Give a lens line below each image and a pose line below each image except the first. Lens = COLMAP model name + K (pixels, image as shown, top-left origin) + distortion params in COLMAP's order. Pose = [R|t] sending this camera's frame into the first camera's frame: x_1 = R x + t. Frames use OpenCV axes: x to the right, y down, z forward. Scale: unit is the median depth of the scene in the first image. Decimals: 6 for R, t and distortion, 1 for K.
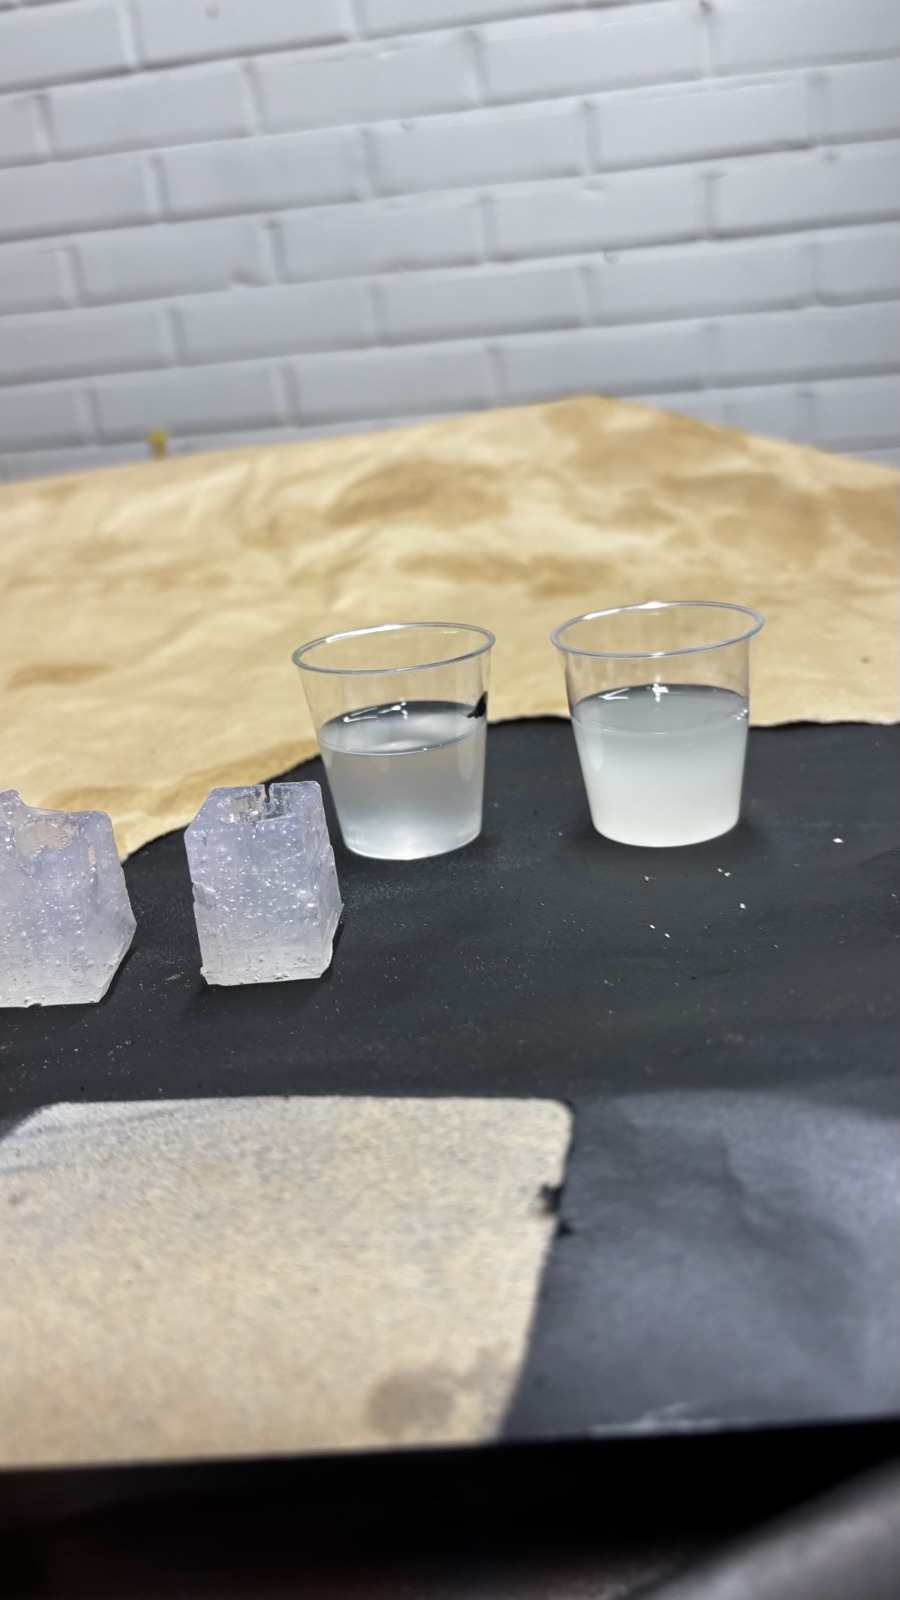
lens RADIAL K [[1246.4, 0, 446.6], [0, 1246.4, 826.0], [0, 0, 1]] dist [-0.000213, -0.002276]
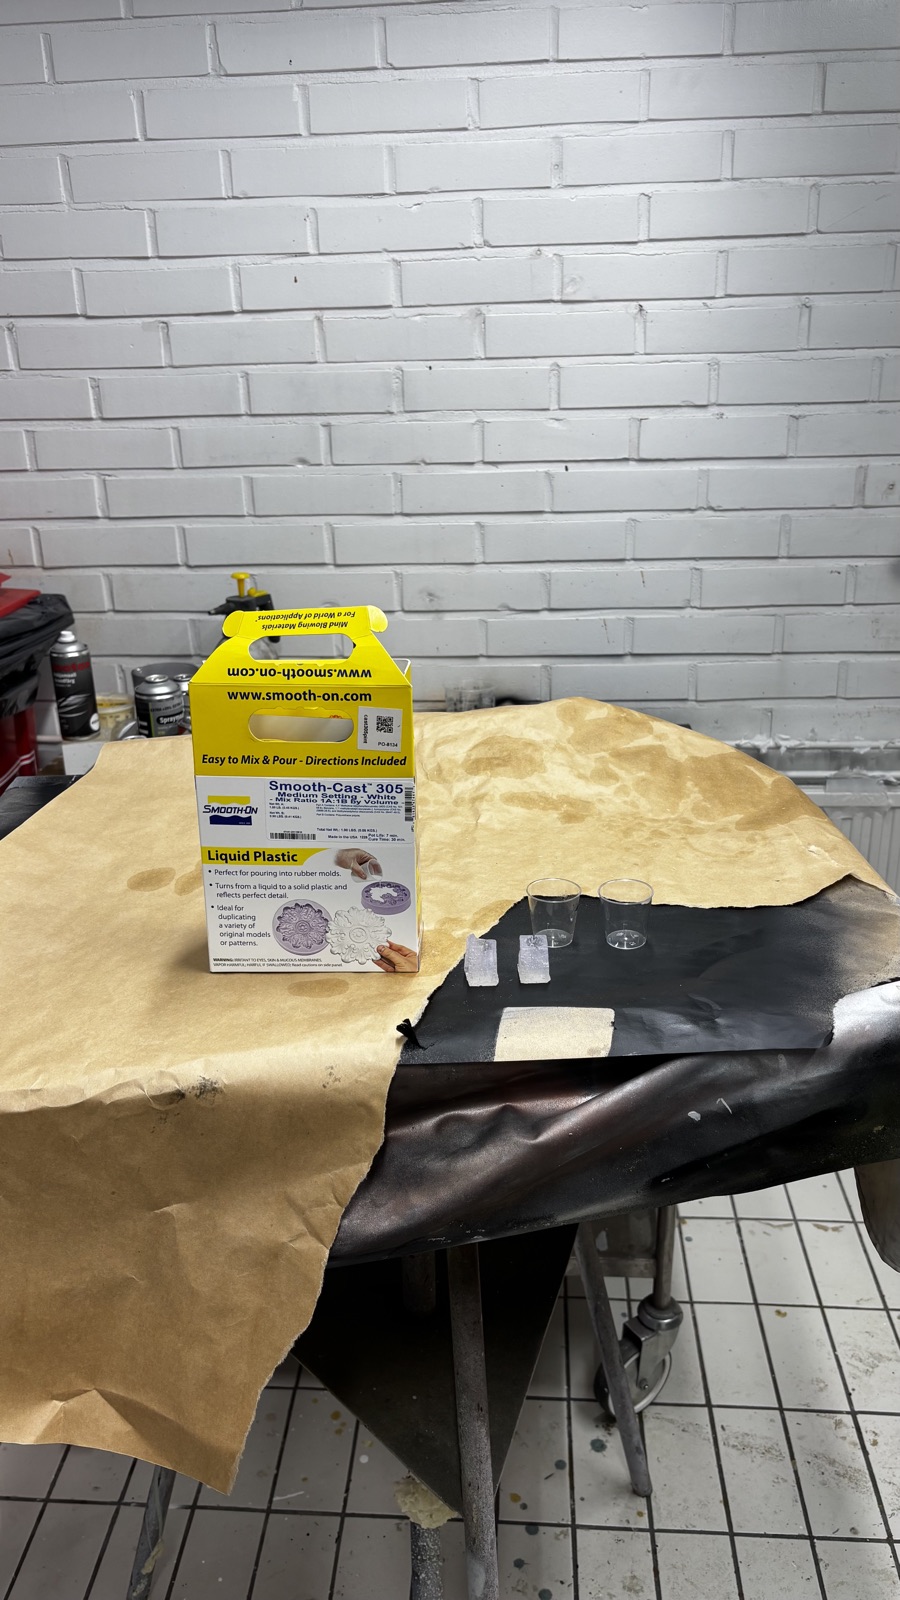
lens RADIAL K [[1190.3, 0, 450.0], [0, 1190.3, 800.0], [0, 0, 1]] dist [0.105769, -0.000967]
pose [[0.996014, 0.044069, 0.077556, -0.254792], [-0.043001, 0.998956, -0.015393, -0.139943], [-0.078154, 0.011996, 0.996869, -1.003627]]
